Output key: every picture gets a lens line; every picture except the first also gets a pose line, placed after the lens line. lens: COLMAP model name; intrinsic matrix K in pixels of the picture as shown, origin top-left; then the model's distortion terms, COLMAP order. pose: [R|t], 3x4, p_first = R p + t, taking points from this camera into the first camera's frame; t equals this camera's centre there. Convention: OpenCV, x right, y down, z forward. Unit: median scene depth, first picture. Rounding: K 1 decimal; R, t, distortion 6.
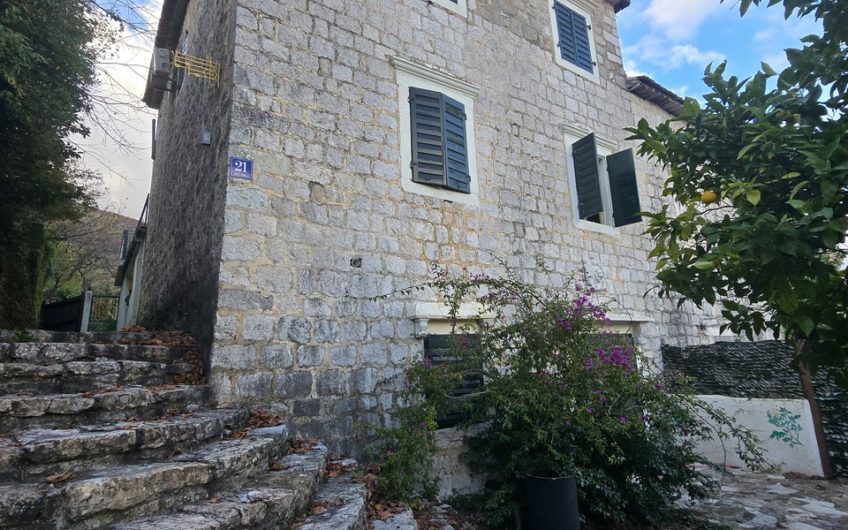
lens RADIAL K [[460.6, 0, 424.0], [0, 460.6, 265.0], [0, 0, 1]] dist [-0.001594, -0.000769]
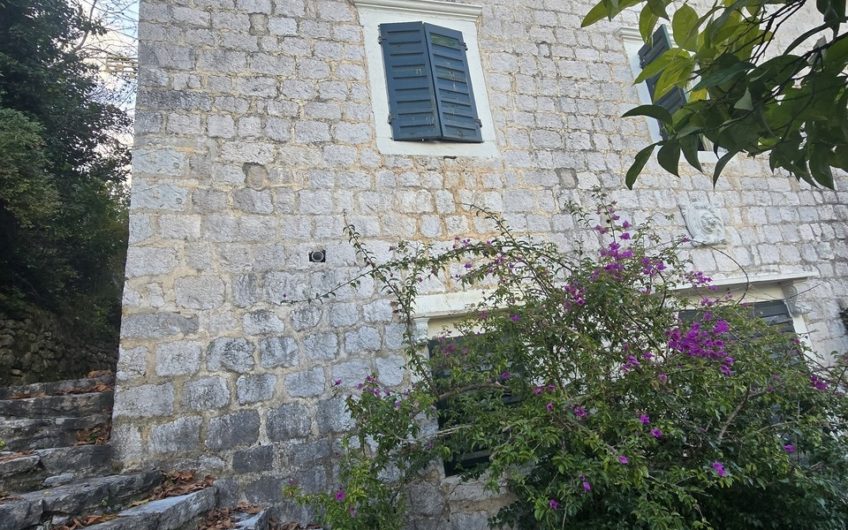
lens RADIAL K [[460.6, 0, 424.0], [0, 460.6, 265.0], [0, 0, 1]] dist [-0.001594, -0.000769]
pose [[0.949046, -0.163727, -0.269267, 0.218056], [0.158523, 0.986499, -0.041114, 0.067374], [0.272363, -0.003666, 0.962188, 0.322844]]
